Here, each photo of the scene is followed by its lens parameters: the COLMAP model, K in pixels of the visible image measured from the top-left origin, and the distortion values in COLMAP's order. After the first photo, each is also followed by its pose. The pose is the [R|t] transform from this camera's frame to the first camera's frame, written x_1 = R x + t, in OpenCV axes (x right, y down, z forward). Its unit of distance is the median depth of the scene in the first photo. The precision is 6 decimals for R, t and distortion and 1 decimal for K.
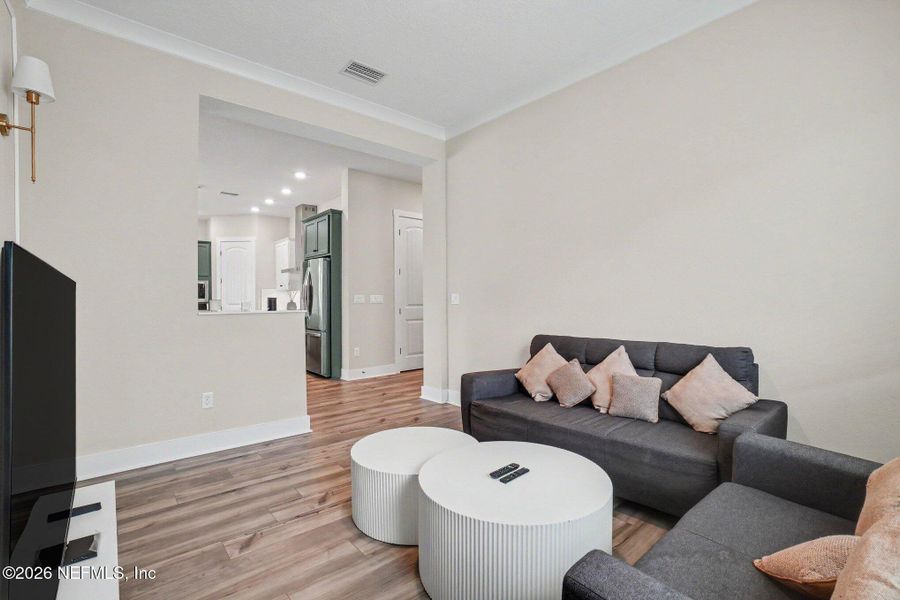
lens RADIAL K [[406.0, 0, 452.3], [0, 406.0, 302.4], [0, 0, 1]] dist [-0.029546, 0.001487]
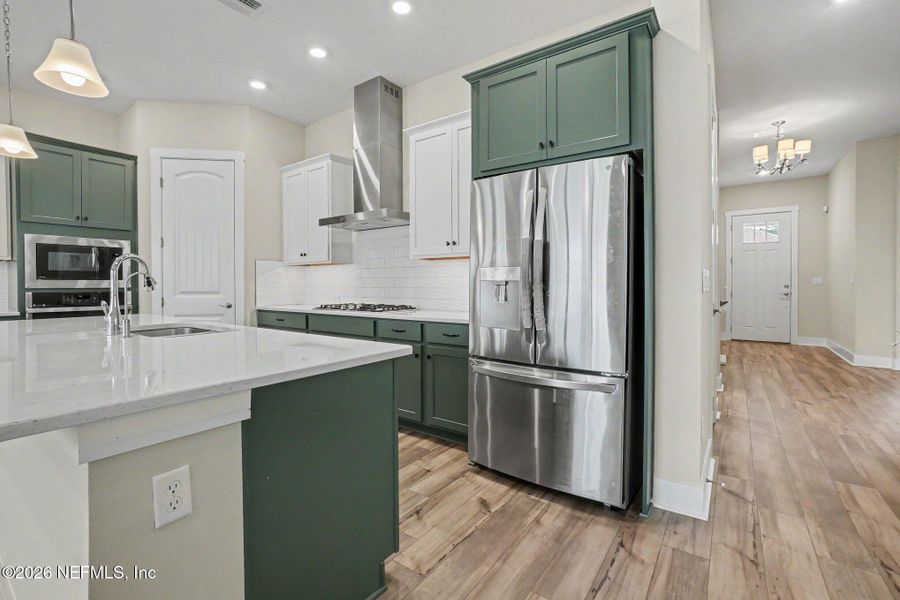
lens RADIAL K [[406.0, 0, 450.0], [0, 406.0, 298.0], [0, 0, 1]] dist [-0.029546, 0.001487]
pose [[0.970054, -0.004834, 0.242841, -0.365729], [0.002225, 0.999937, 0.011016, 0.006880], [-0.242879, -0.010146, 0.970004, 0.471408]]
